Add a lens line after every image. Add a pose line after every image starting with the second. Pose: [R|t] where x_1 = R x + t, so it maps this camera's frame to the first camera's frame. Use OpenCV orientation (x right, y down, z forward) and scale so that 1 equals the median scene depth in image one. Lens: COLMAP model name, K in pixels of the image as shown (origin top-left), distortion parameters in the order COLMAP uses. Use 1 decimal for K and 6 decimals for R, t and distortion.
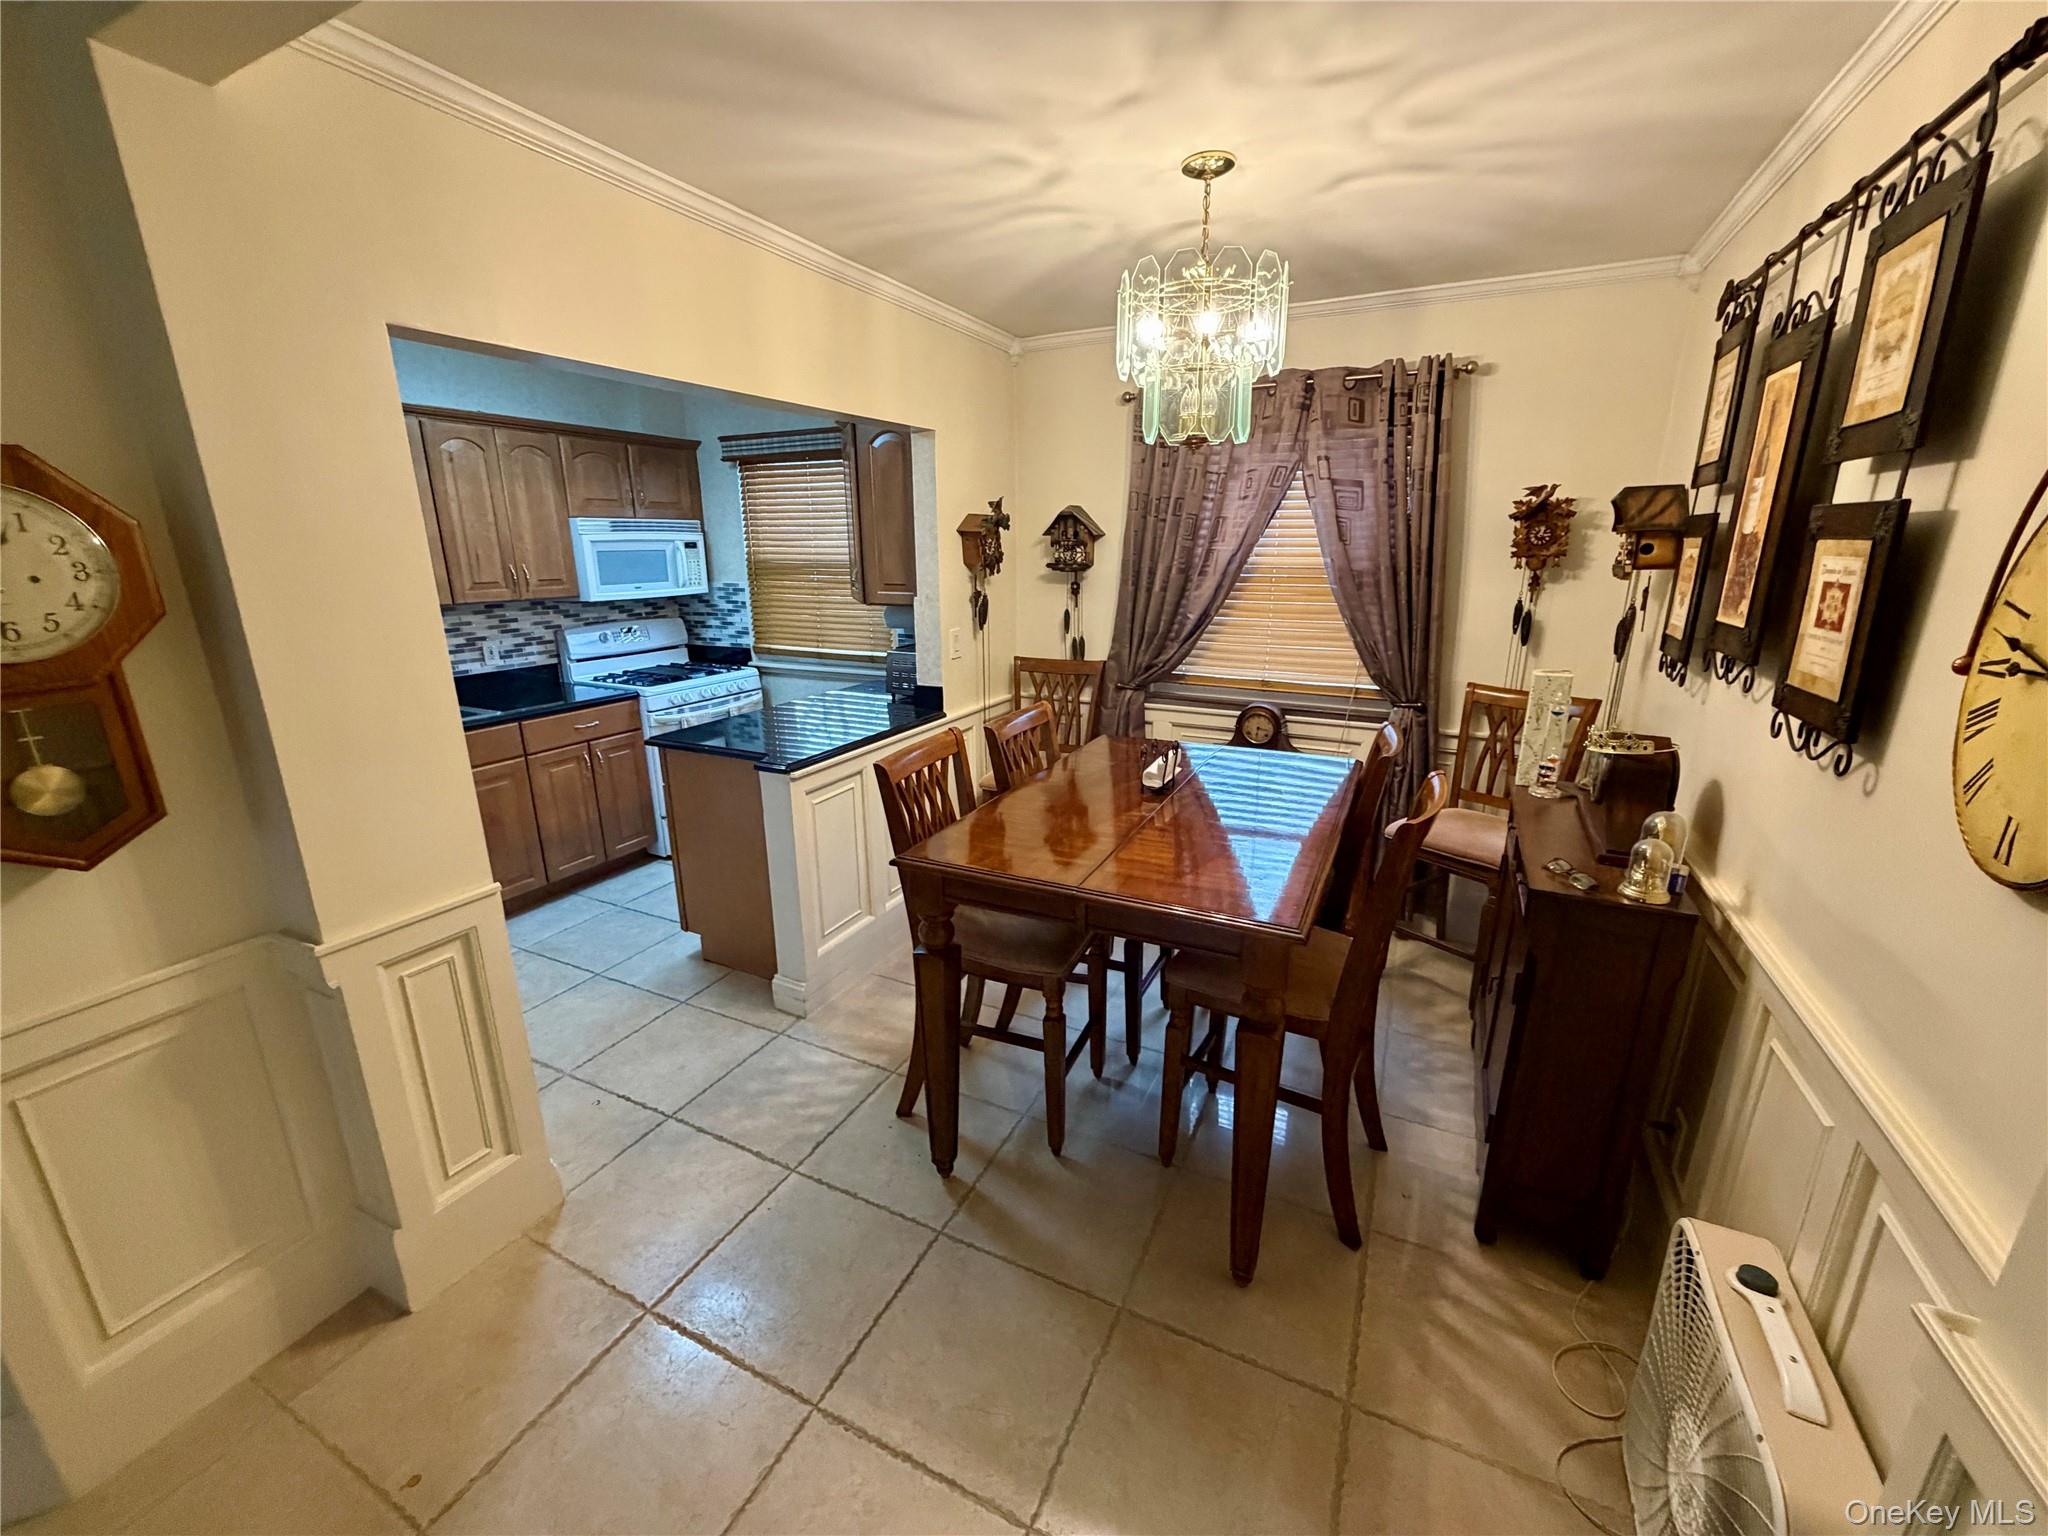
lens RADIAL K [[818.0, 0, 1020.7], [0, 818.0, 769.2], [0, 0, 1]] dist [-0.000439, 0.000079]
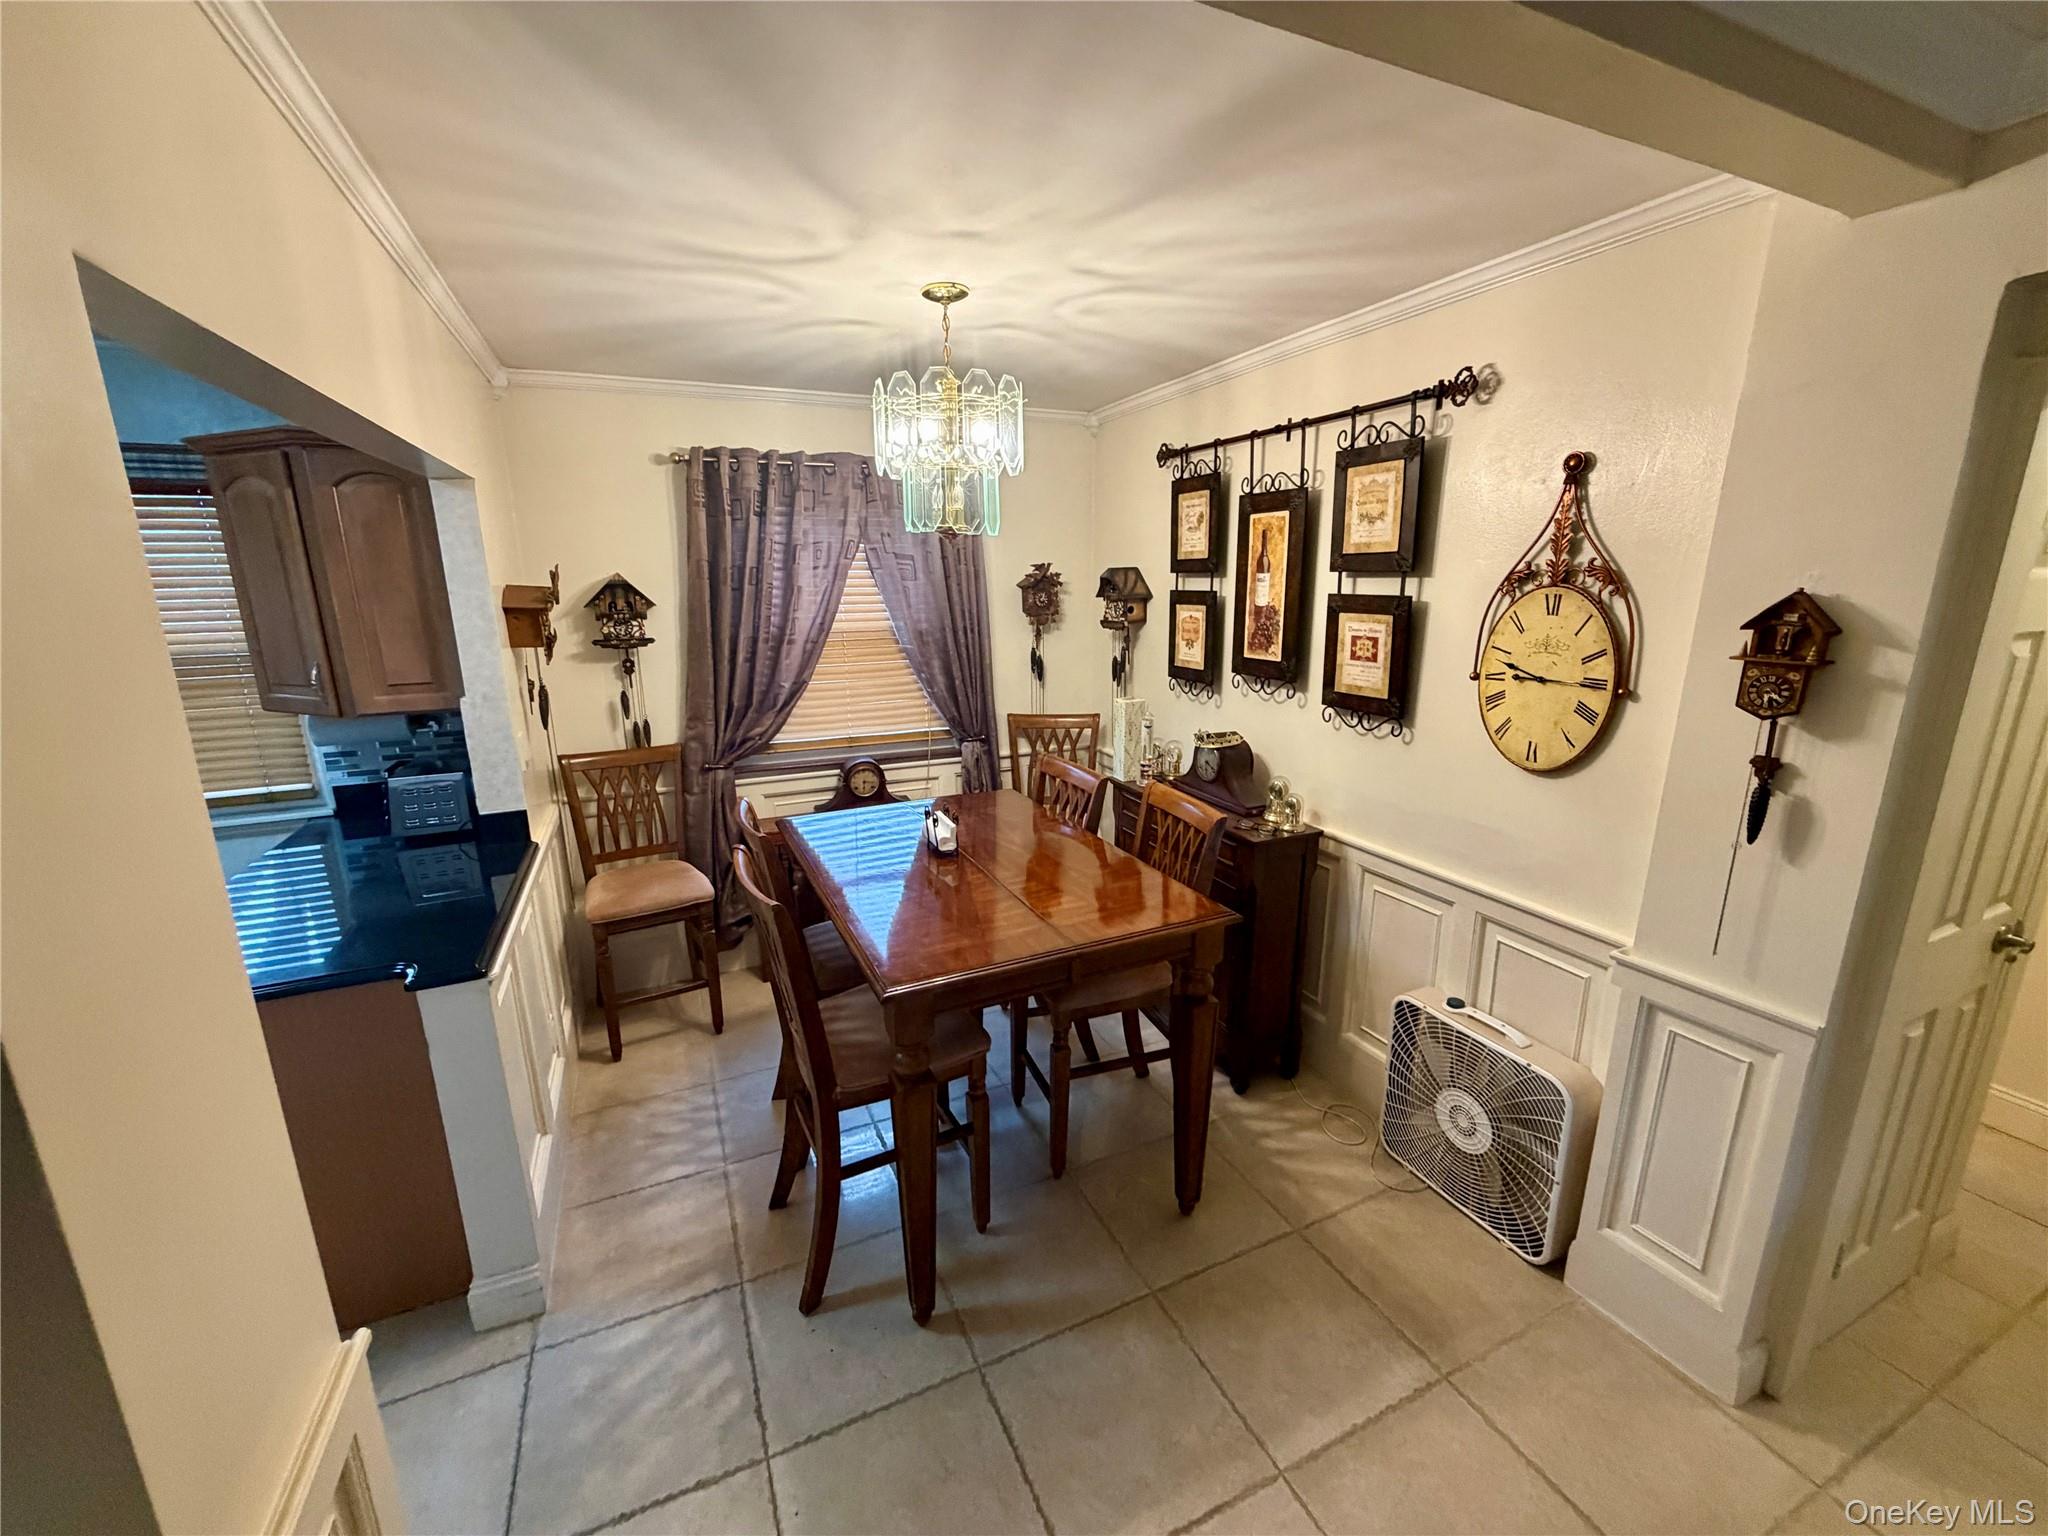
lens RADIAL K [[818.0, 0, 1016.8], [0, 818.0, 768.1], [0, 0, 1]] dist [-0.000439, 0.000079]
pose [[0.631035, -0.180983, 0.754347, -0.696361], [0.217350, 0.974706, 0.052032, -0.146316], [-0.744683, 0.131123, 0.654411, 0.291081]]
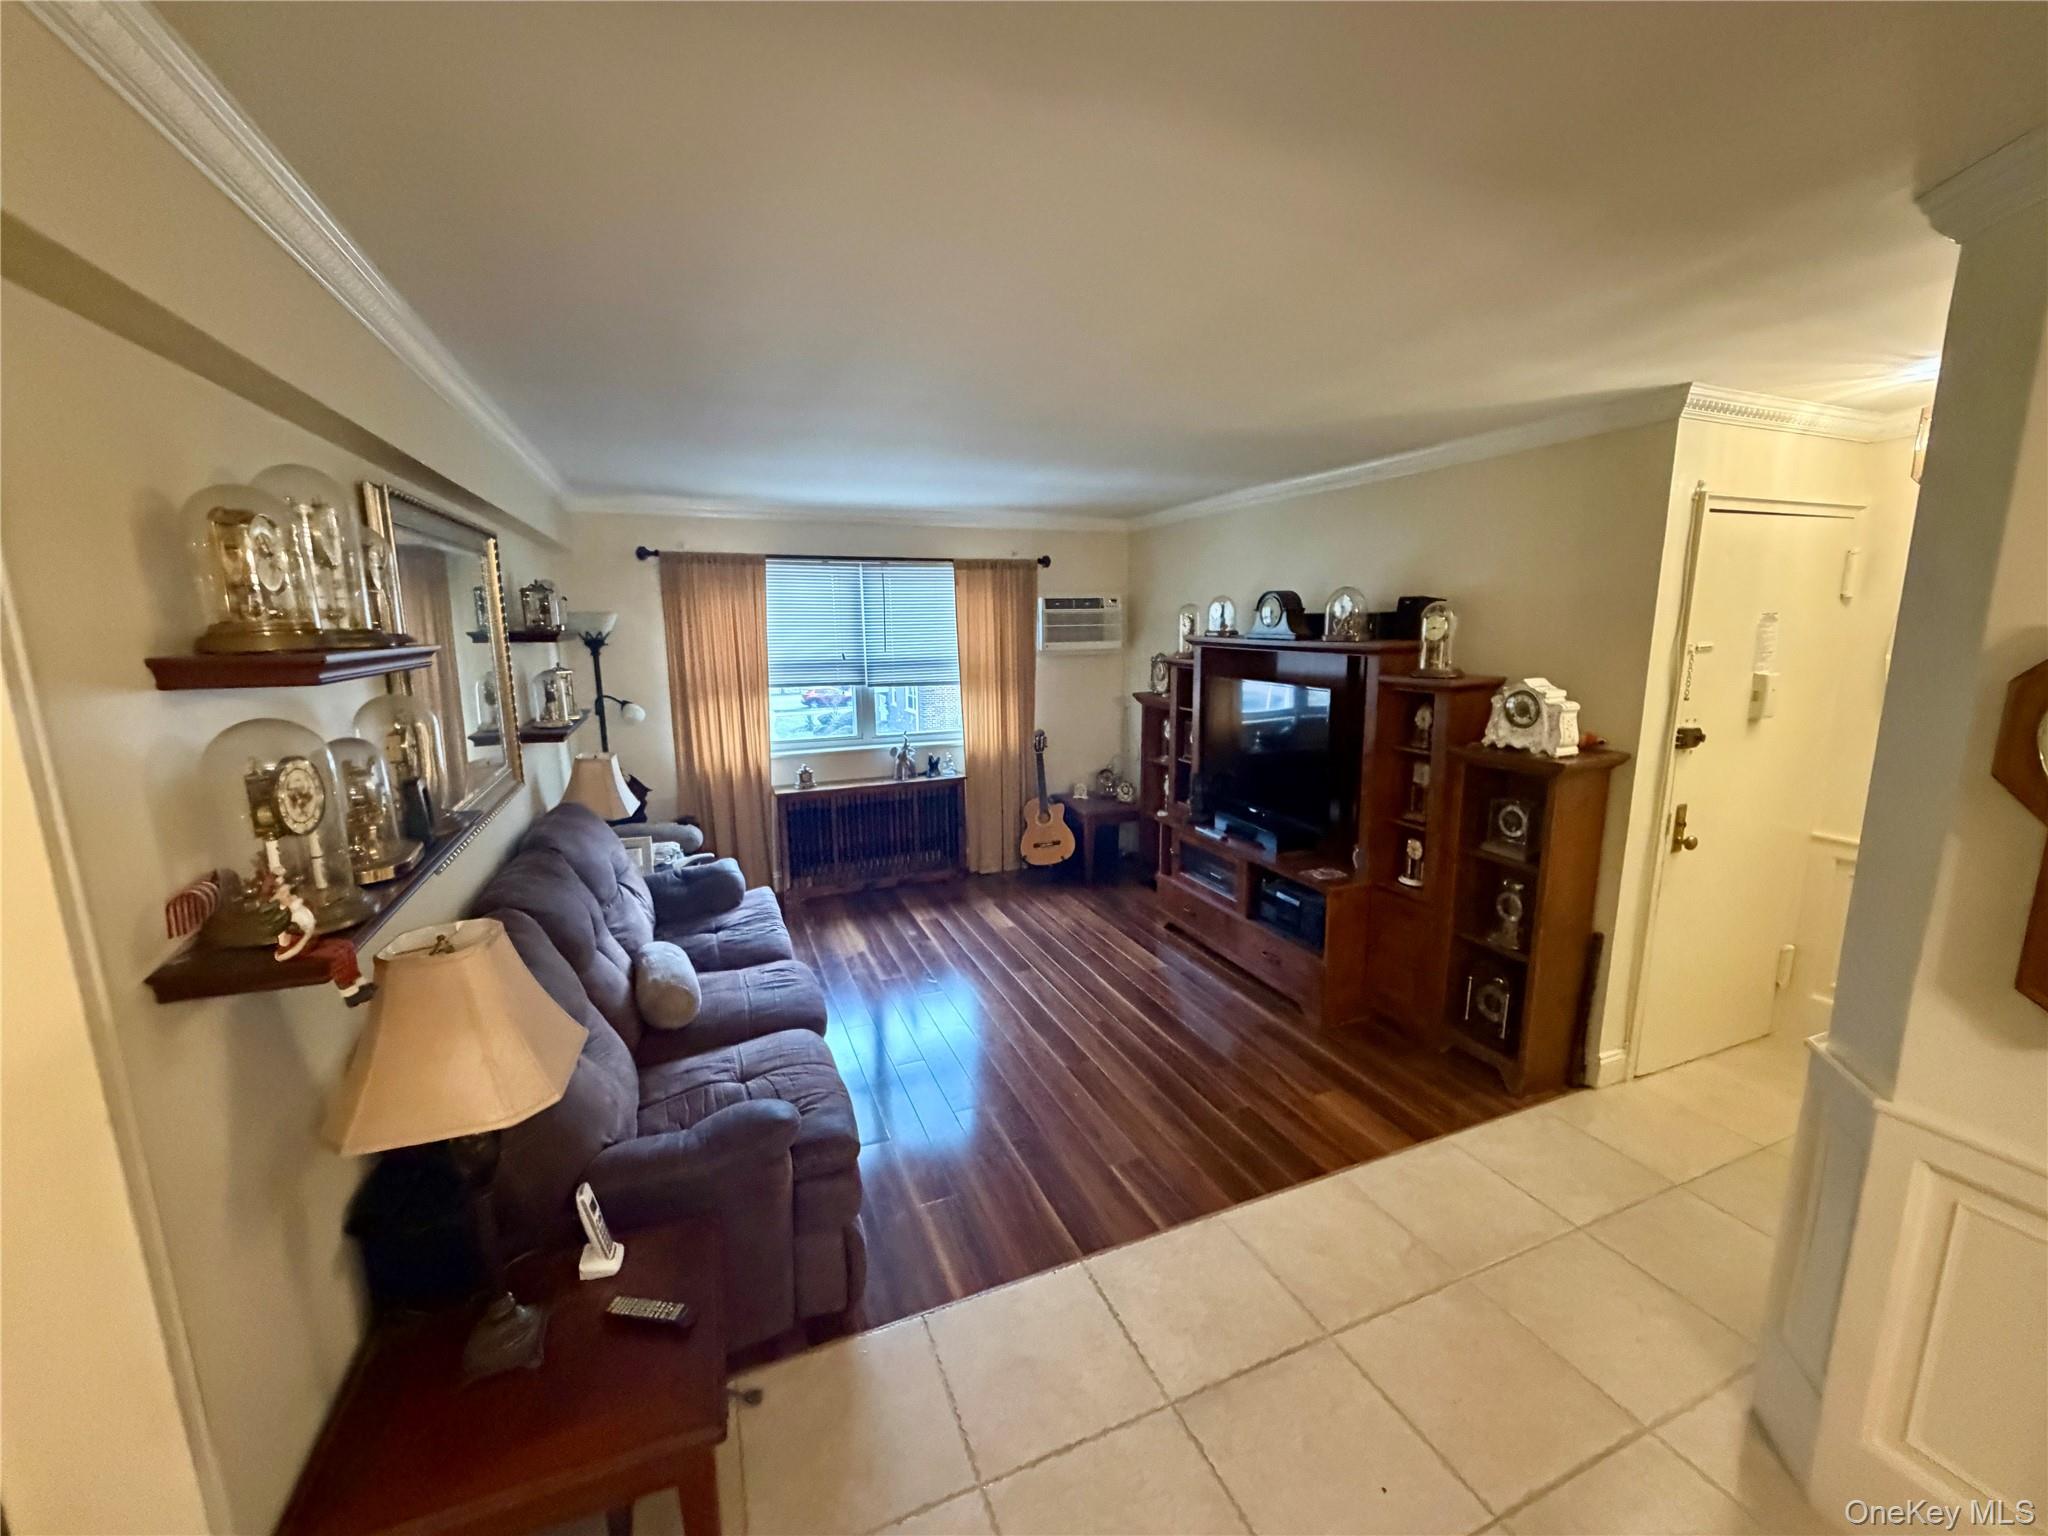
lens RADIAL K [[818.0, 0, 1018.5], [0, 818.0, 769.8], [0, 0, 1]] dist [-0.000439, 0.000079]
pose [[-0.660108, 0.154548, -0.735100, 0.197781], [-0.184894, 0.915069, 0.358417, -0.191712], [0.728060, 0.372509, -0.575469, 0.367915]]
